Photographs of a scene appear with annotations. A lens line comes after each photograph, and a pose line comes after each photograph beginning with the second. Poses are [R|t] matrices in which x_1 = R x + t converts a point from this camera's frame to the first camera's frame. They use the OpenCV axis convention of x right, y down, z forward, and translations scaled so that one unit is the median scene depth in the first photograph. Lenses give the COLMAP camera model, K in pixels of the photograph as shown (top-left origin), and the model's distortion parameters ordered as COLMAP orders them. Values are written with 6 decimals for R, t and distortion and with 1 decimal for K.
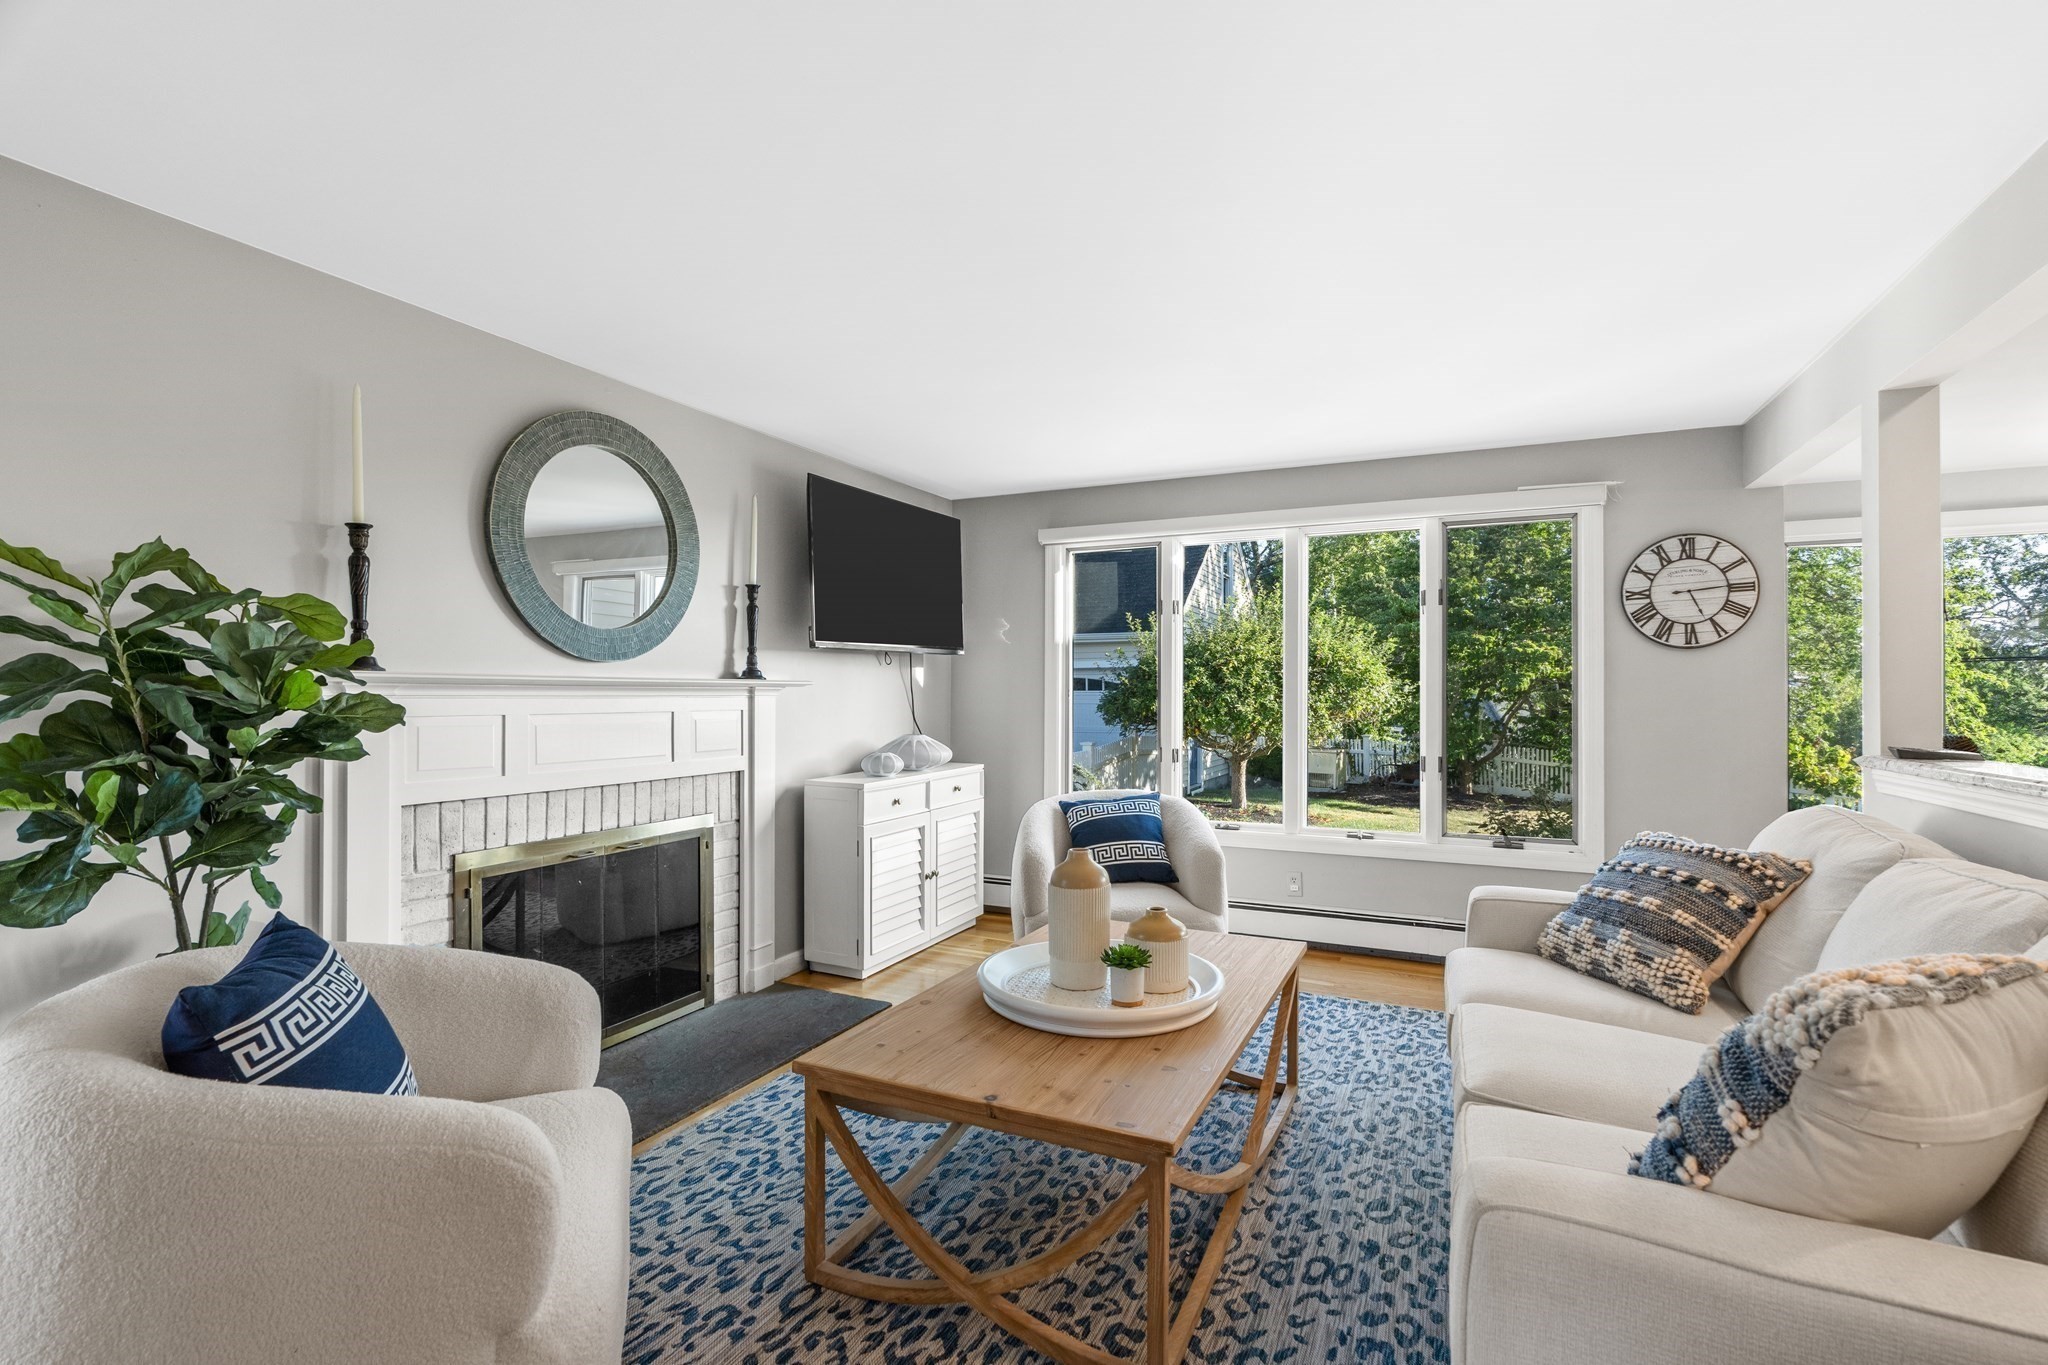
lens RADIAL K [[930.7, 0, 1027.5], [0, 930.7, 684.6], [0, 0, 1]] dist [-0.000499, -0.000303]
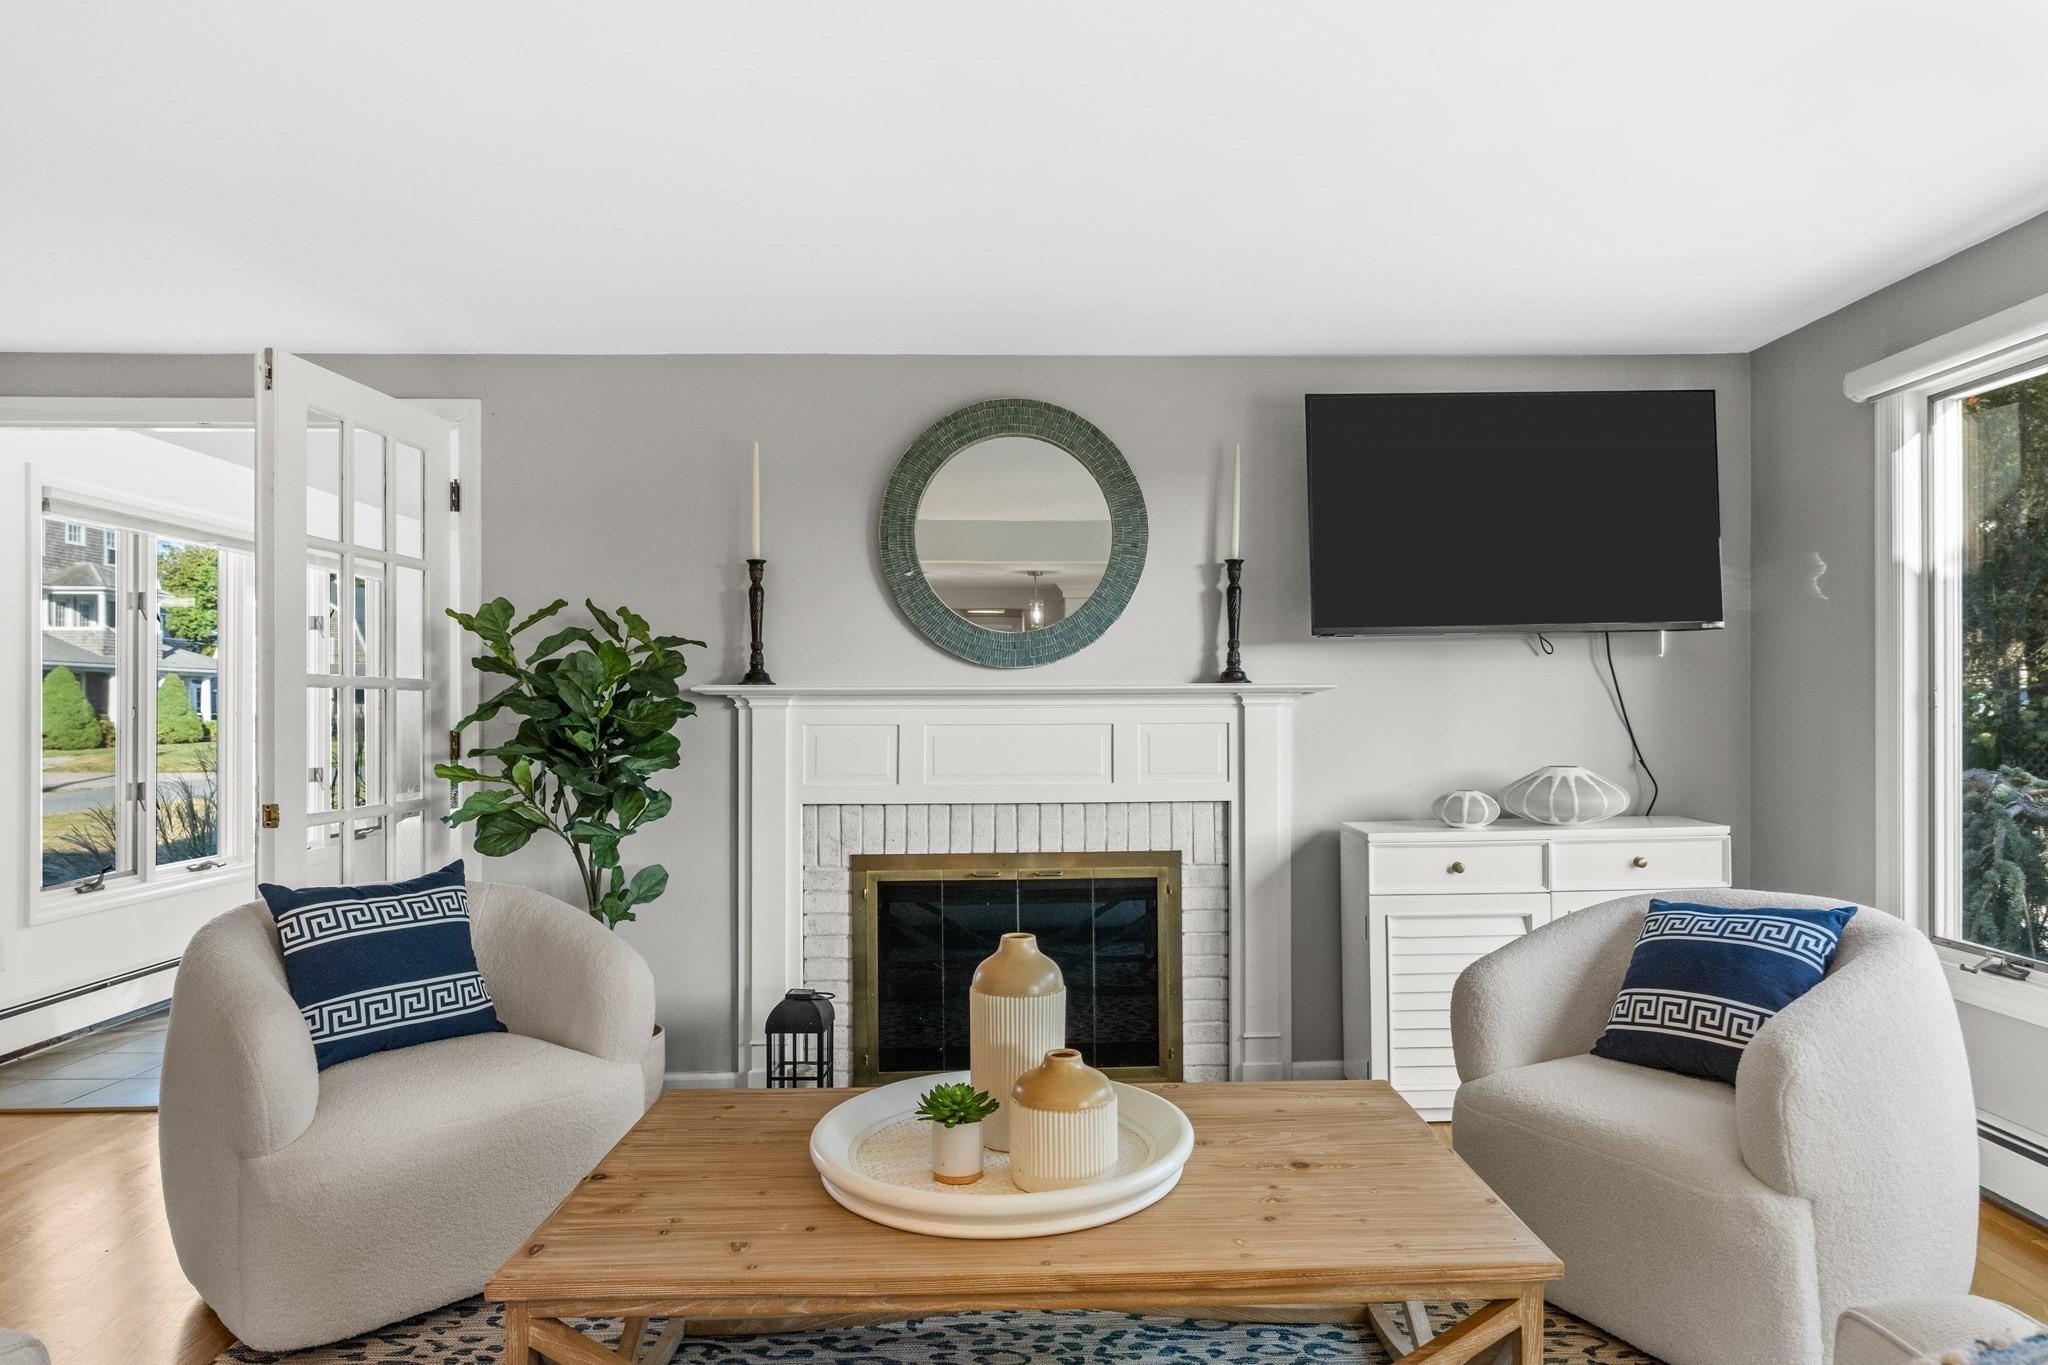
lens RADIAL K [[1212.2, 0, 1026.7], [0, 1212.2, 696.4], [0, 0, 1]] dist [0.003859, 0.002167]
pose [[0.459752, -0.015794, -0.887907, 0.516121], [0.014689, 0.999840, -0.010180, 0.013083], [0.887926, -0.008362, 0.459911, 0.390777]]
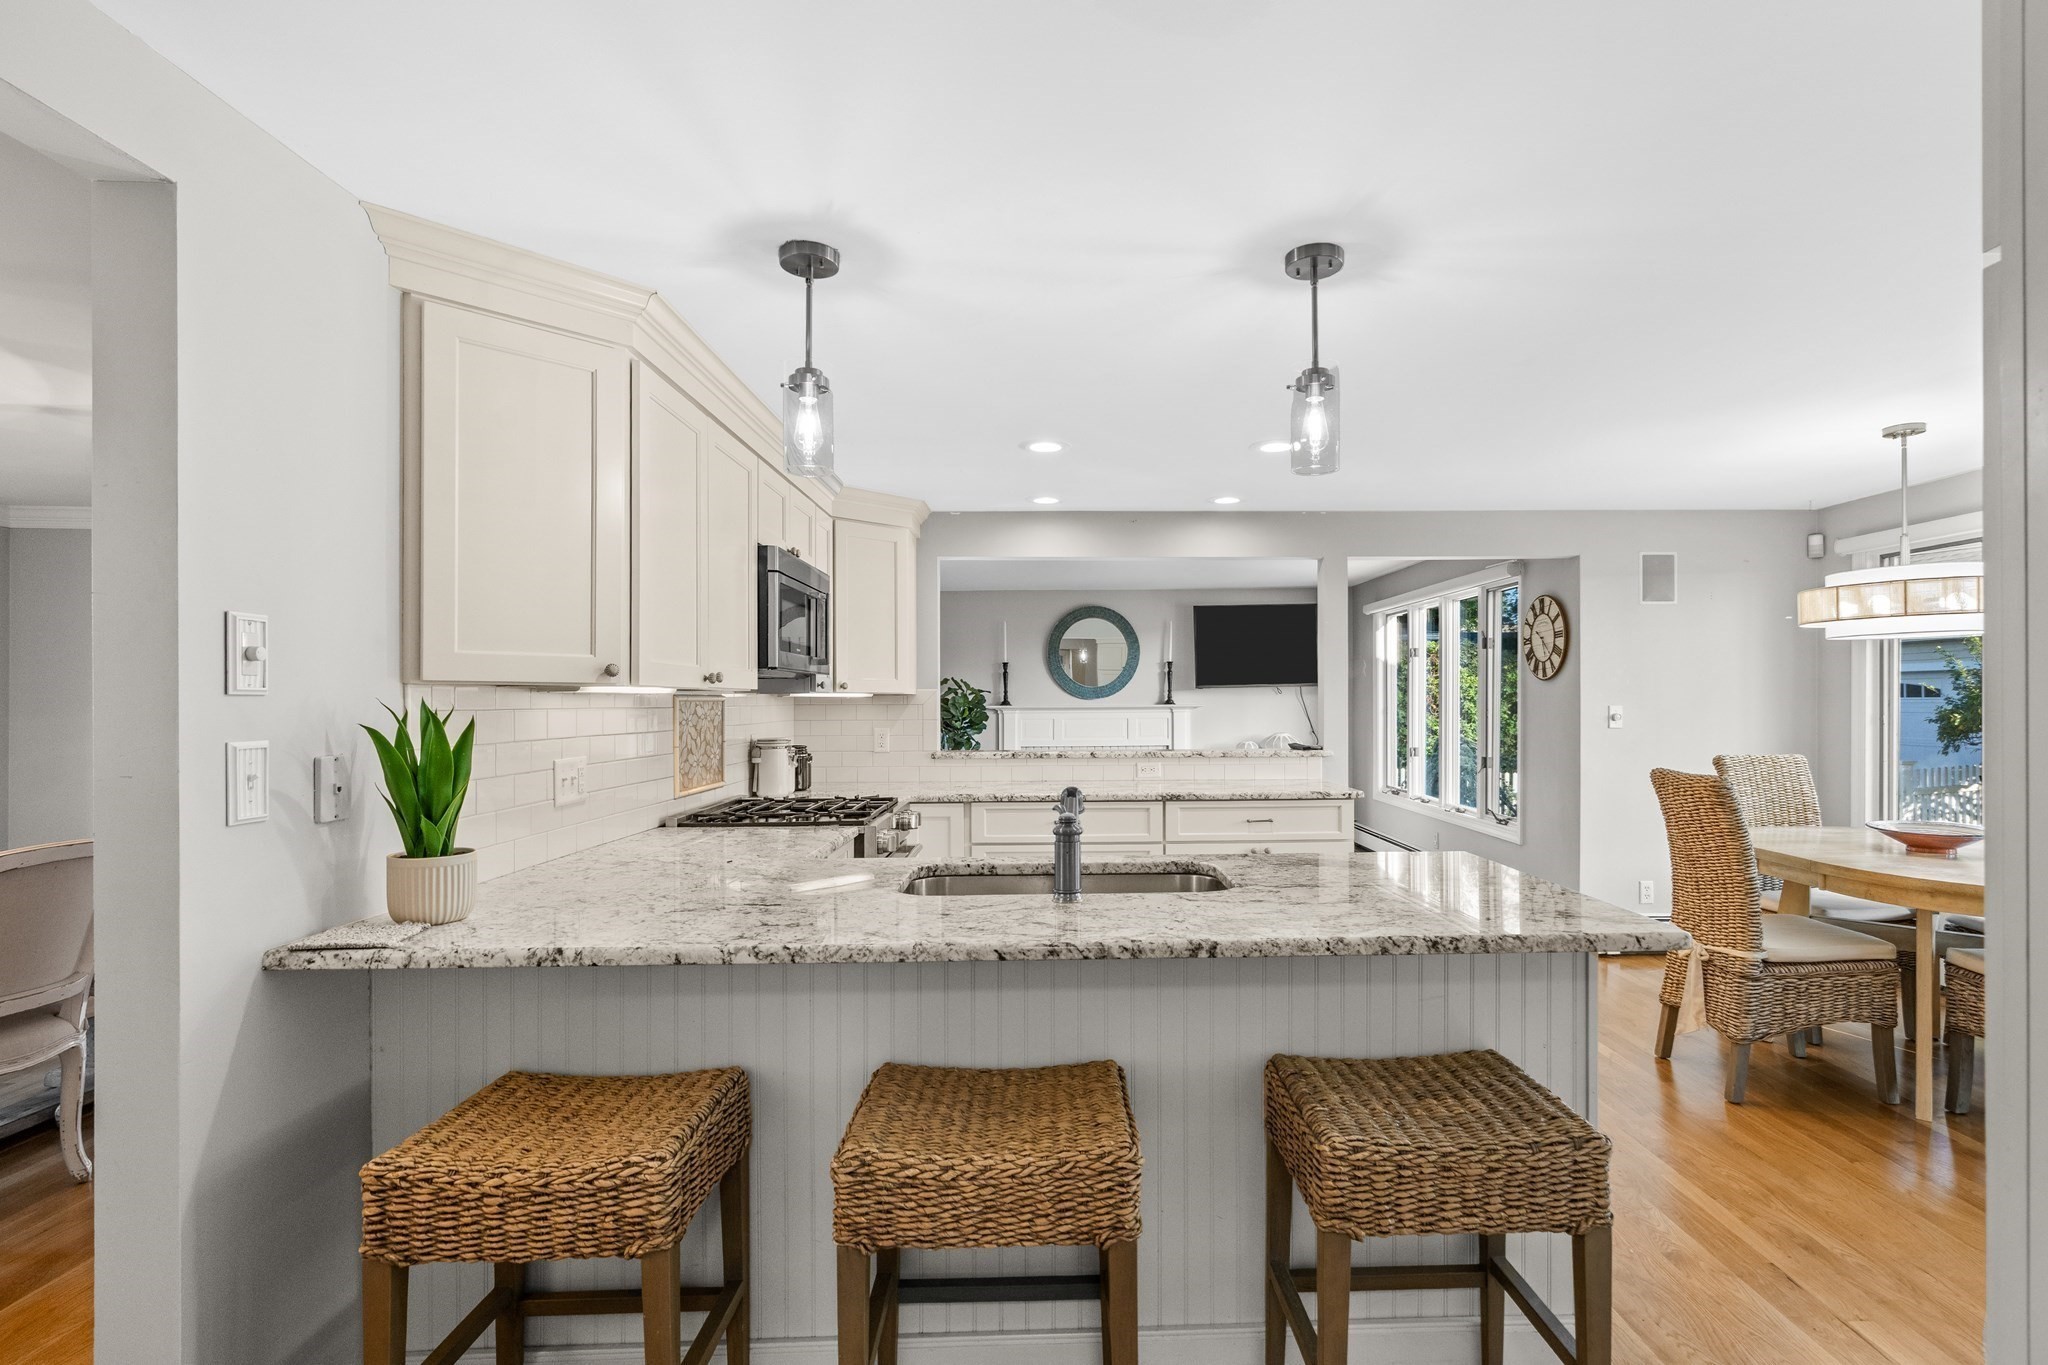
lens RADIAL K [[930.7, 0, 1037.7], [0, 930.7, 696.6], [0, 0, 1]] dist [-0.000499, -0.000303]
pose [[0.428697, -0.009918, -0.903394, 1.582398], [0.017589, 0.999842, -0.002631, -0.023954], [0.903277, -0.014762, 0.428804, -0.236617]]
